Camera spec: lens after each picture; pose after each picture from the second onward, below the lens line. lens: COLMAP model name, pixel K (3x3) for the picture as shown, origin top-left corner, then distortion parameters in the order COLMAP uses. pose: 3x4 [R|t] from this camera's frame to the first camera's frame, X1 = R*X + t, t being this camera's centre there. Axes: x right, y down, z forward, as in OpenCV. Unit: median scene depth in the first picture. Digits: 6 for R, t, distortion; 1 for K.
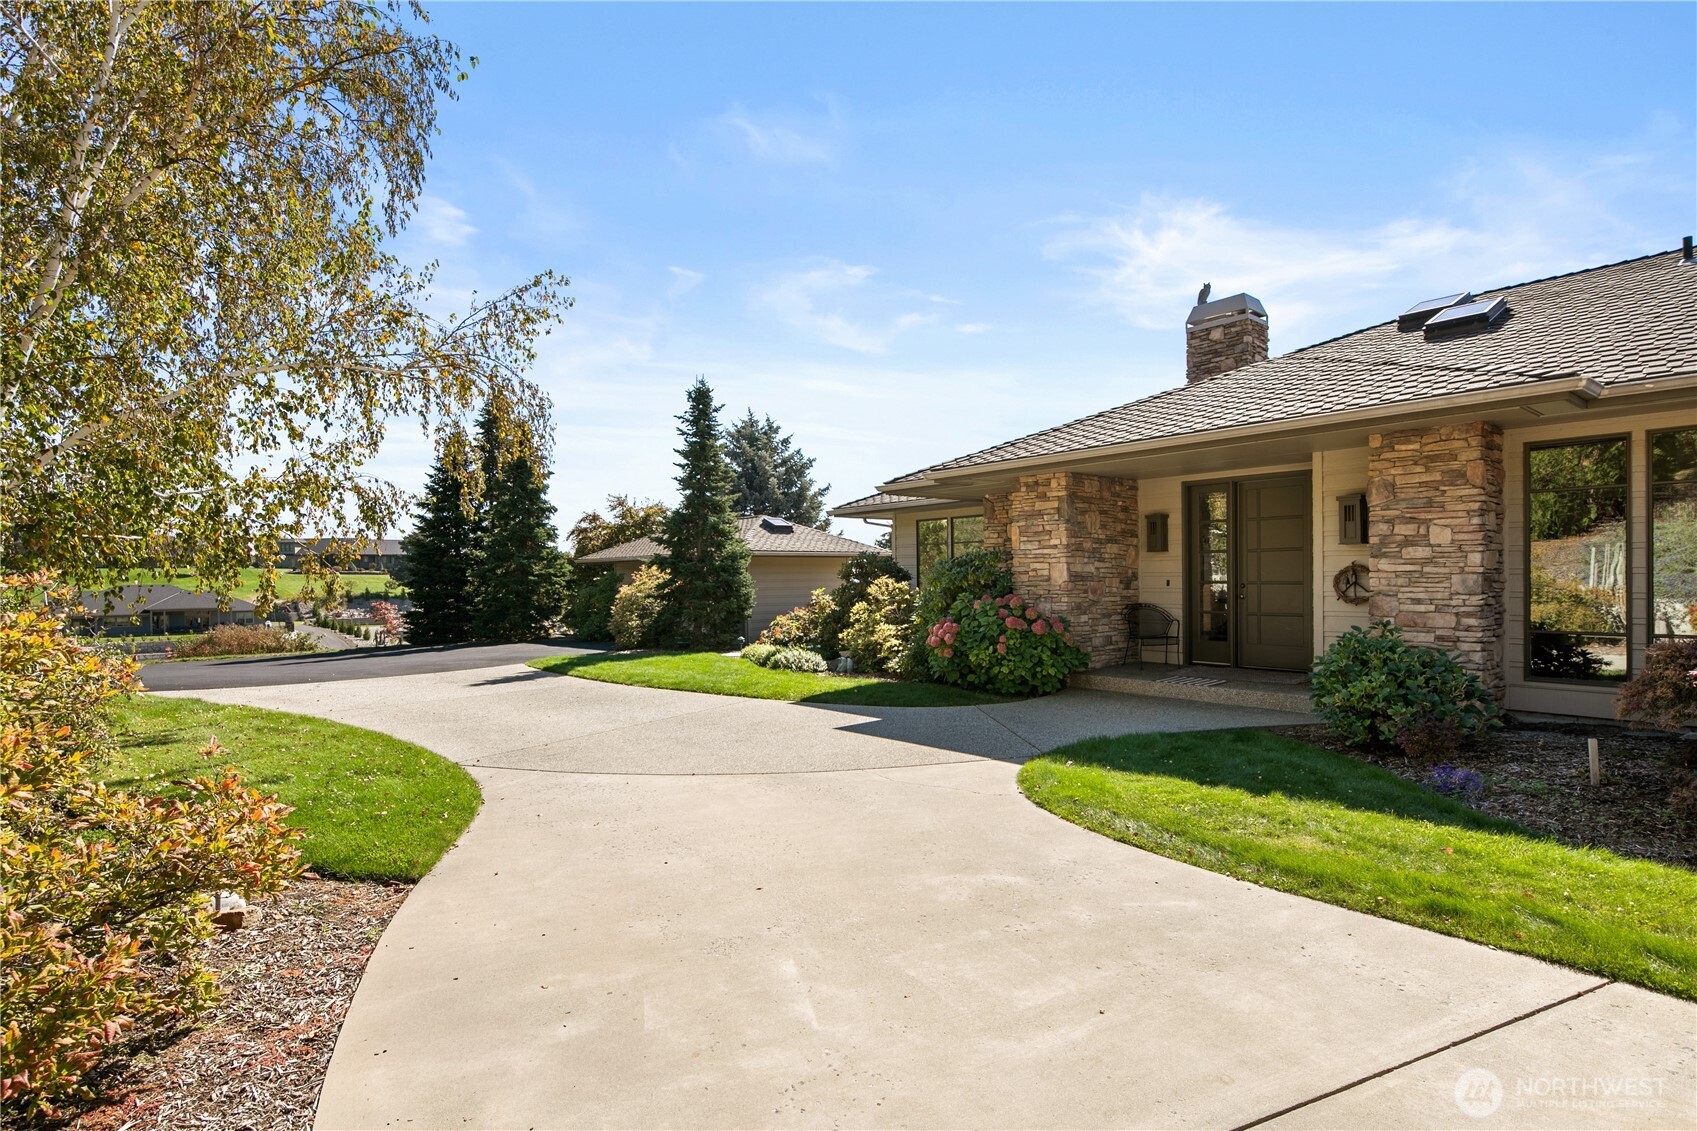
lens RADIAL K [[828.8, 0, 848.5], [0, 828.8, 565.5], [0, 0, 1]] dist [0.000672, -0.000539]
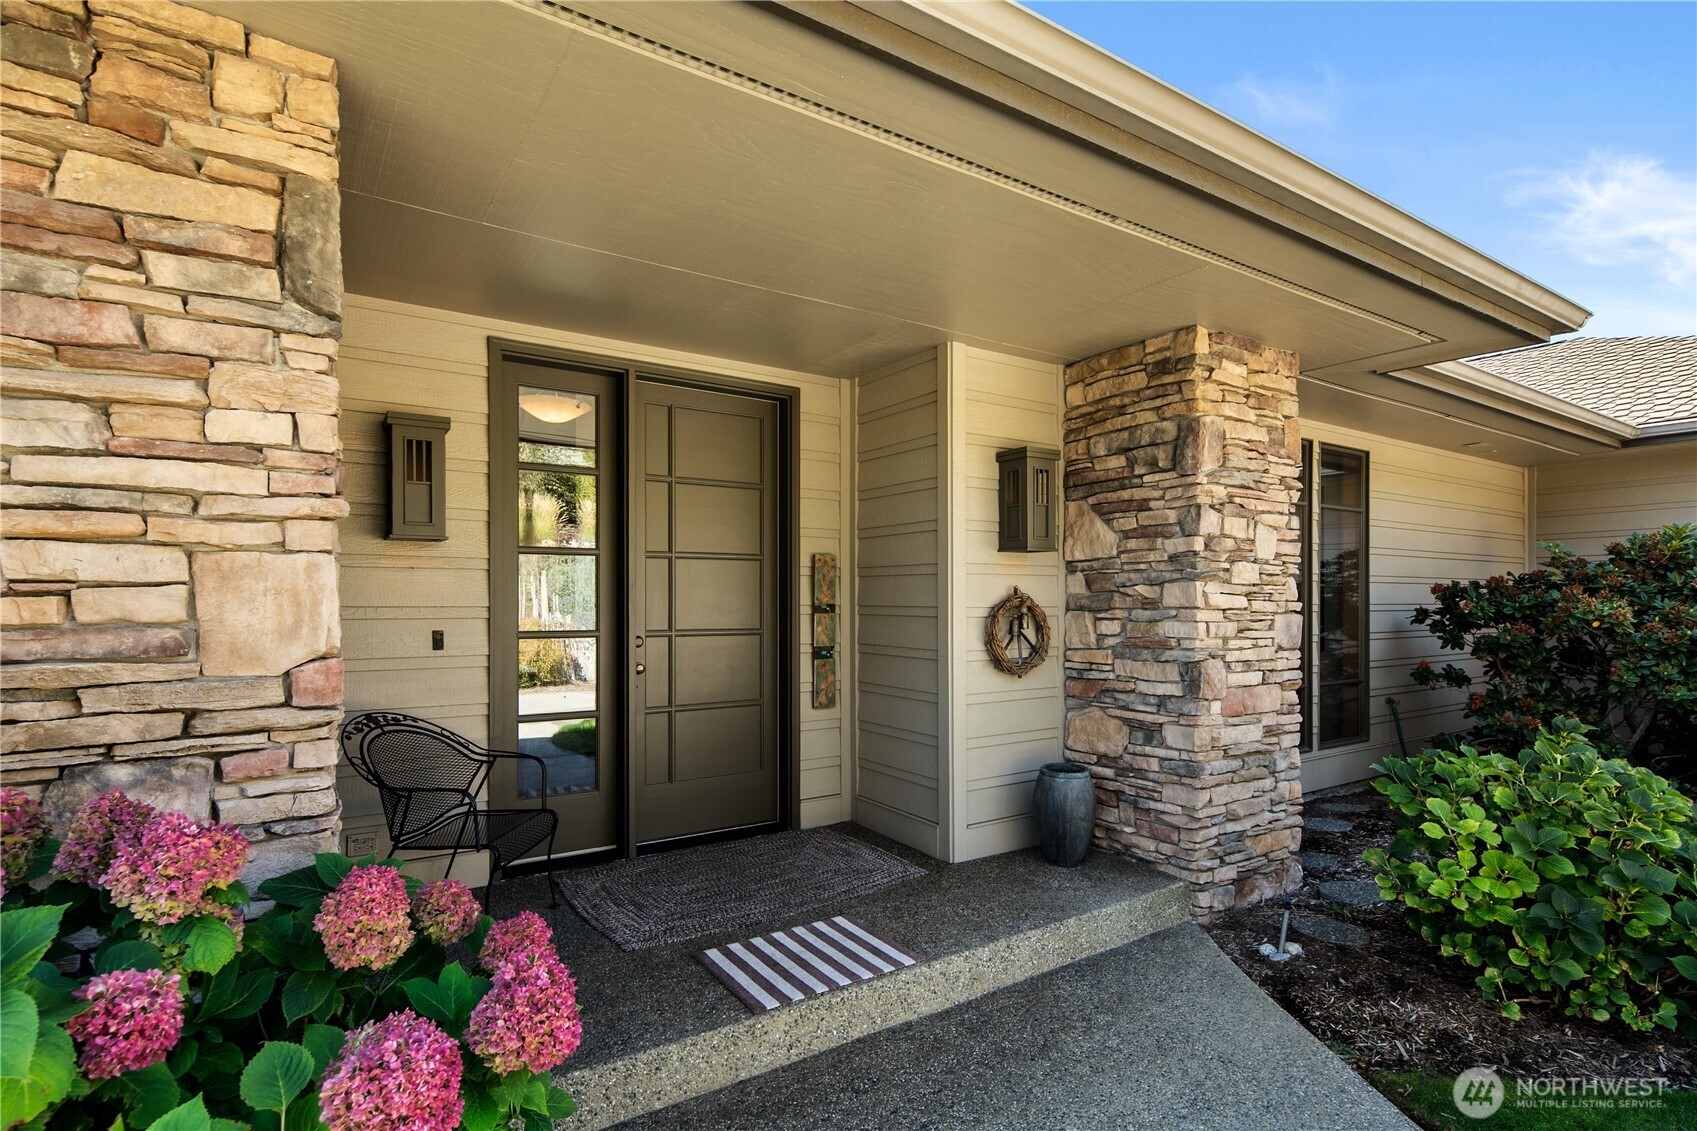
lens RADIAL K [[859.1, 0, 850.7], [0, 859.1, 607.8], [0, 0, 1]] dist [-0.000584, -0.000381]
pose [[0.106815, 0.001742, 0.994277, 0.119616], [-0.014193, 0.999899, -0.000227, 0.010138], [-0.994178, -0.014087, 0.106829, 1.203725]]
